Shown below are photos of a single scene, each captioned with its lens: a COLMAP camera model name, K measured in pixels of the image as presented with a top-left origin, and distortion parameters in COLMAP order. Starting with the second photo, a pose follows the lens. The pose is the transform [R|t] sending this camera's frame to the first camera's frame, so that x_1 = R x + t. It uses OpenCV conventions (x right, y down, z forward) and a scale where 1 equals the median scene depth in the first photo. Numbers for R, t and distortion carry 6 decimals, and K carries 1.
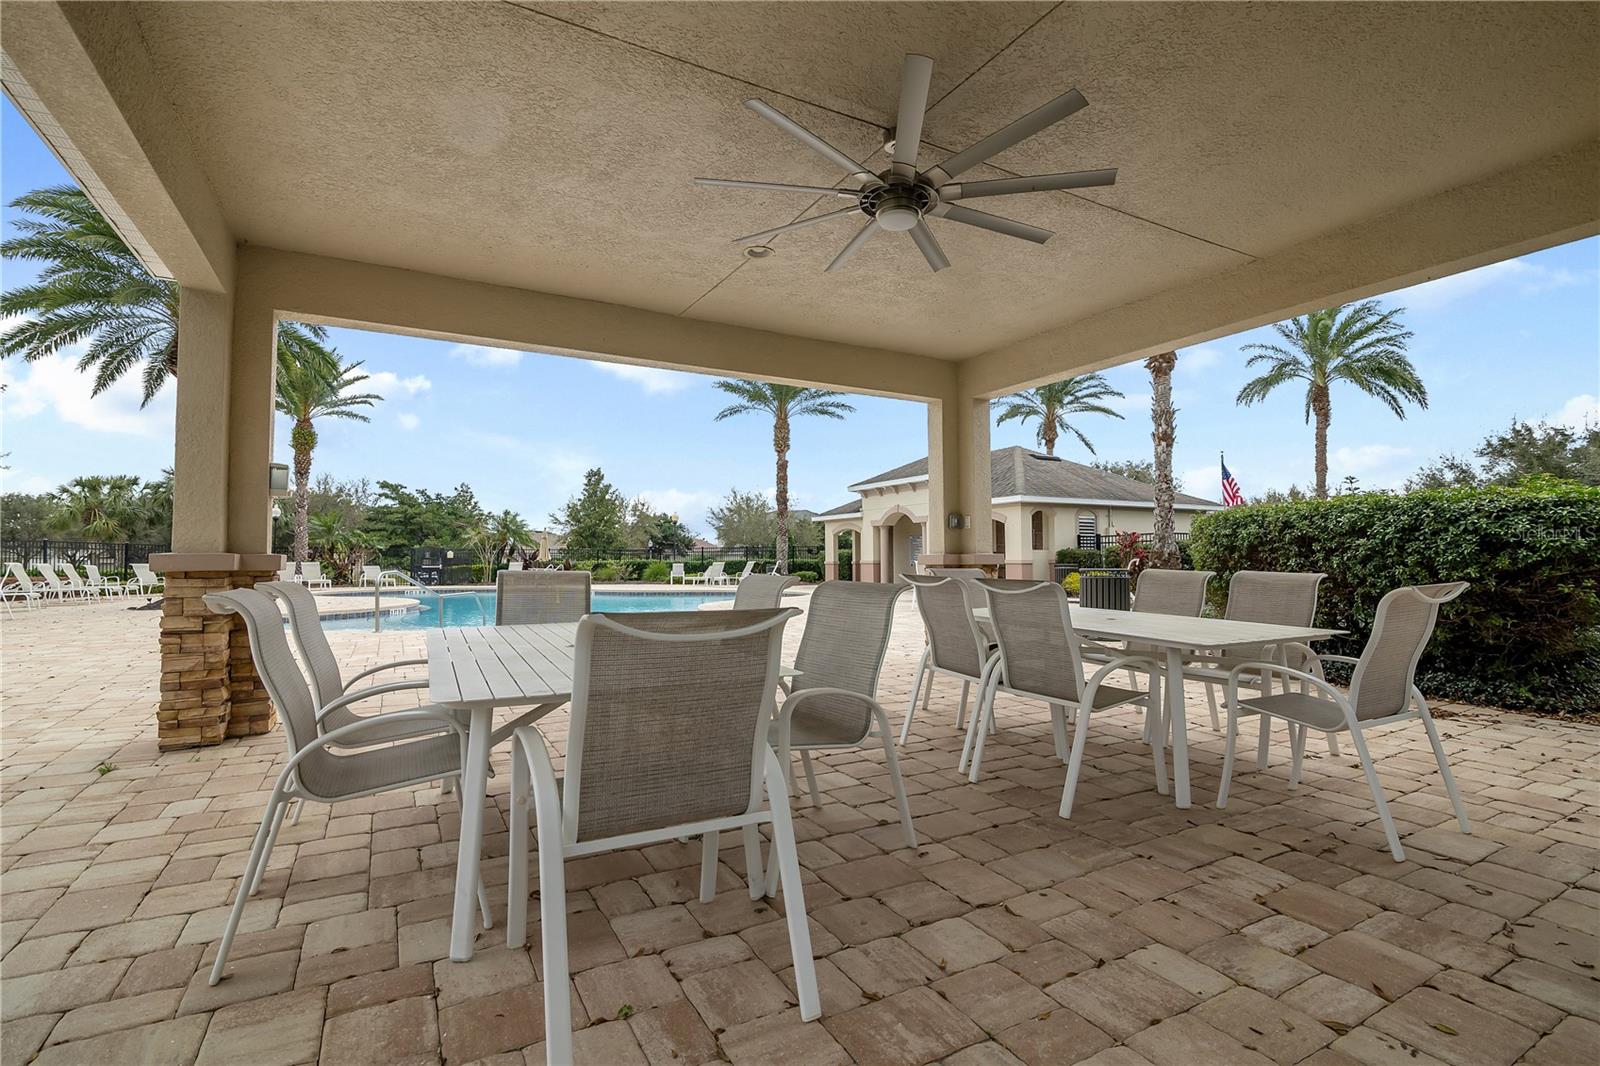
lens RADIAL K [[757.0, 0, 771.5], [0, 757.0, 532.4], [0, 0, 1]] dist [0.001110, 0.000063]
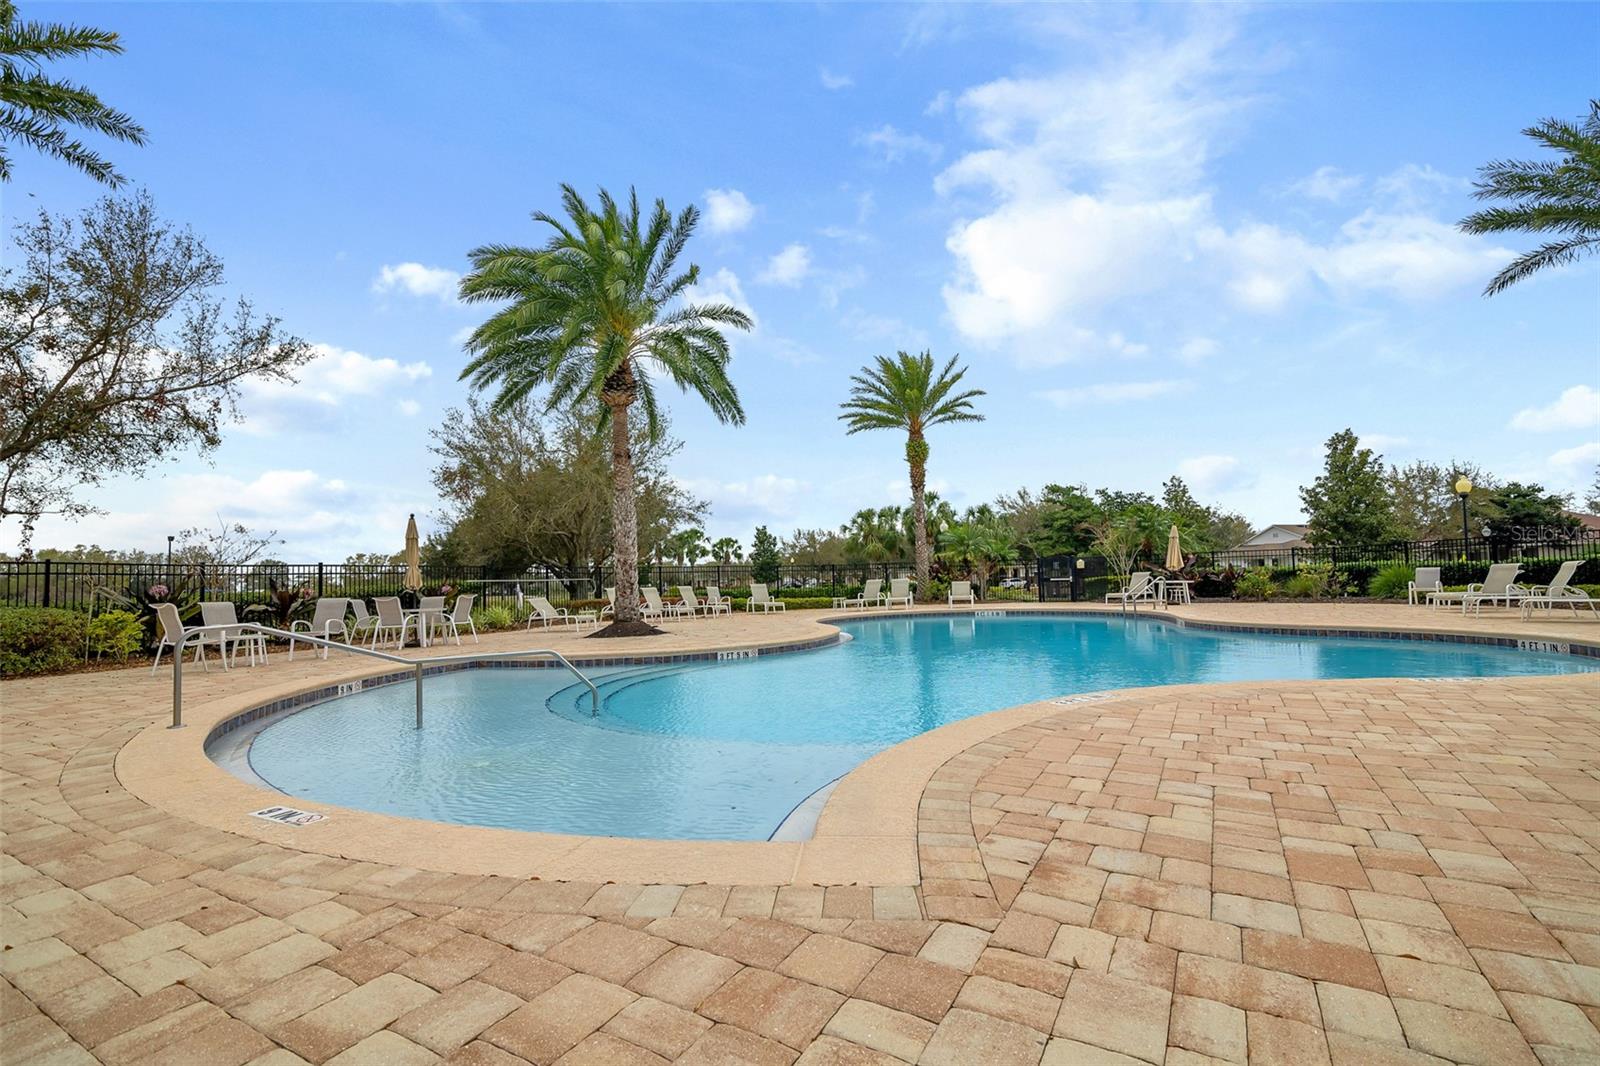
lens RADIAL K [[757.0, 0, 771.5], [0, 757.0, 532.4], [0, 0, 1]] dist [0.001110, 0.000063]
pose [[0.564899, -0.068219, -0.822335, 0.058885], [0.062024, 0.997268, -0.040124, 0.006924], [0.822826, -0.028338, 0.567587, 0.251419]]
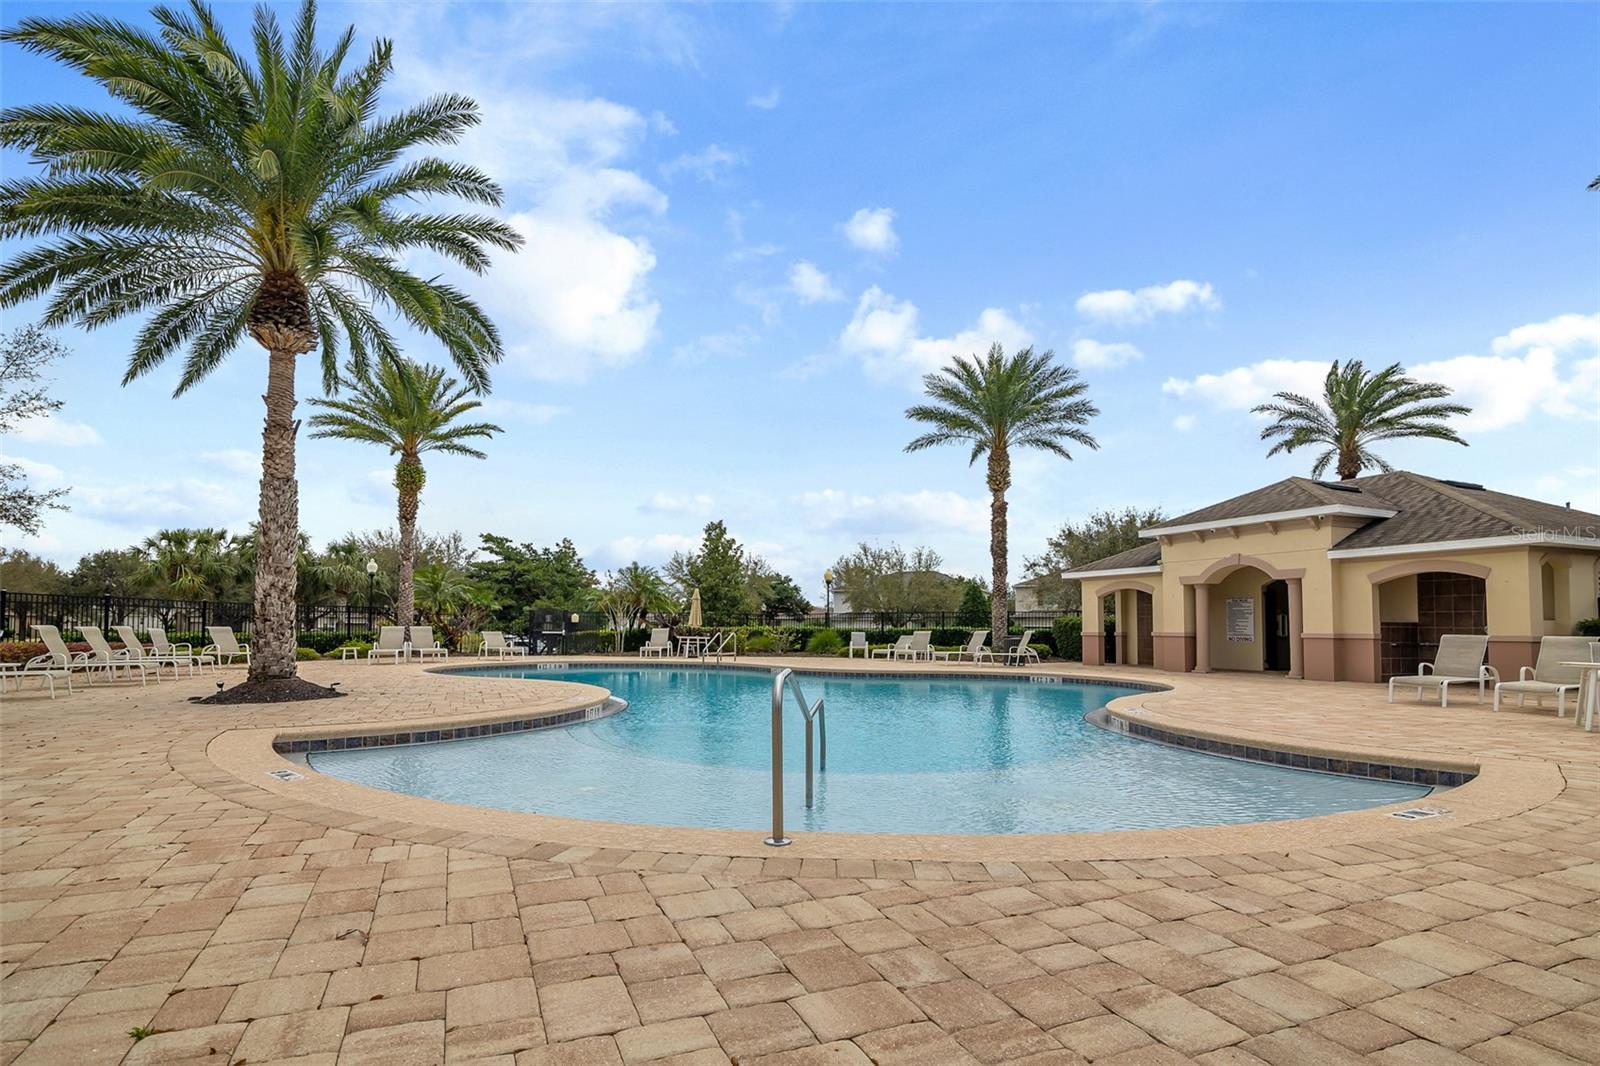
lens RADIAL K [[781.6, 0, 796.9], [0, 781.6, 594.0], [0, 0, 1]] dist [-0.003135, -0.000263]
pose [[0.997727, 0.007153, -0.067007, -0.118626], [-0.007362, 0.999969, -0.002873, 0.003420], [0.066984, 0.003360, 0.997748, 0.152602]]
